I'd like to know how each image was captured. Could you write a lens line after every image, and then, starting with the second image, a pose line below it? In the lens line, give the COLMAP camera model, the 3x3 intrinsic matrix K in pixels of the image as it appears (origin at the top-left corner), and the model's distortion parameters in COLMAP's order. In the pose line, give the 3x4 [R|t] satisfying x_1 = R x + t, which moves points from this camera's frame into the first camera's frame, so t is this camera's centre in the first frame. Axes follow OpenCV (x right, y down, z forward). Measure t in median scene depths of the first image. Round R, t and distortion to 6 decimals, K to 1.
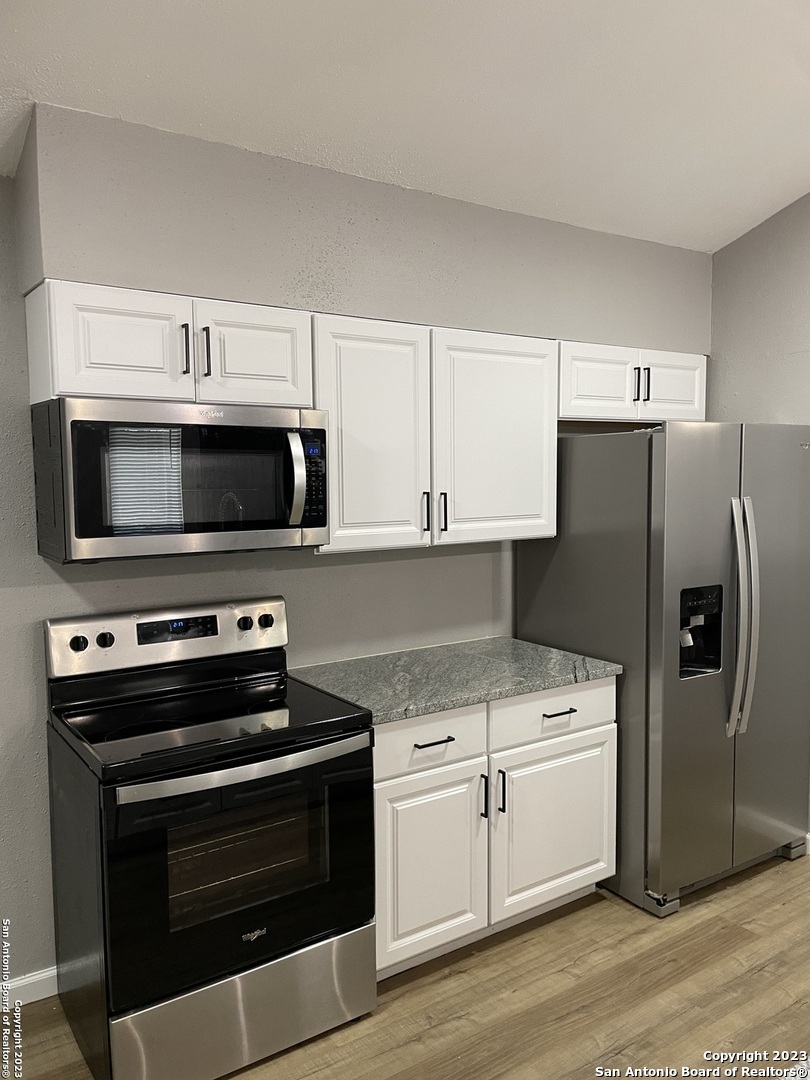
lens RADIAL K [[818.0, 0, 404.0], [0, 818.0, 540.9], [0, 0, 1]] dist [0.067513, -0.027594]
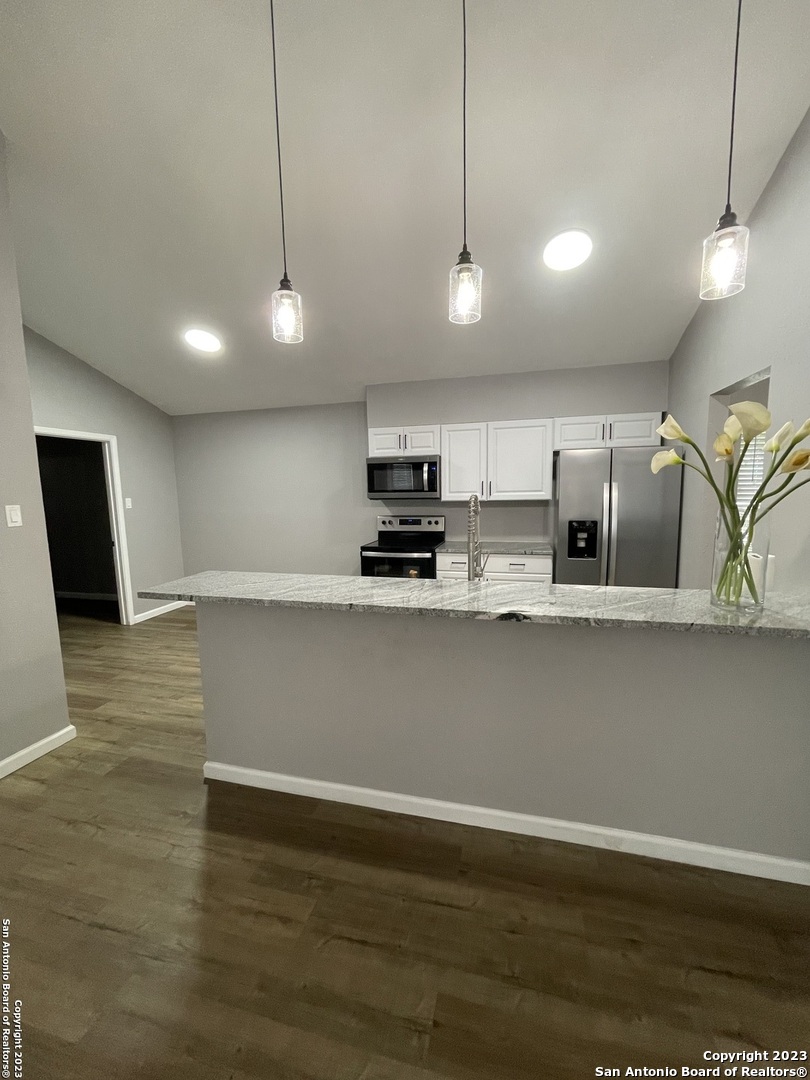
lens RADIAL K [[439.0, 0, 407.9], [0, 439.0, 540.8], [0, 0, 1]] dist [-0.003903, 0.000653]
pose [[0.663585, 0.089344, -0.742747, 1.050967], [-0.045498, 0.995825, 0.079138, 0.039028], [0.746716, -0.018722, 0.664879, -0.220876]]
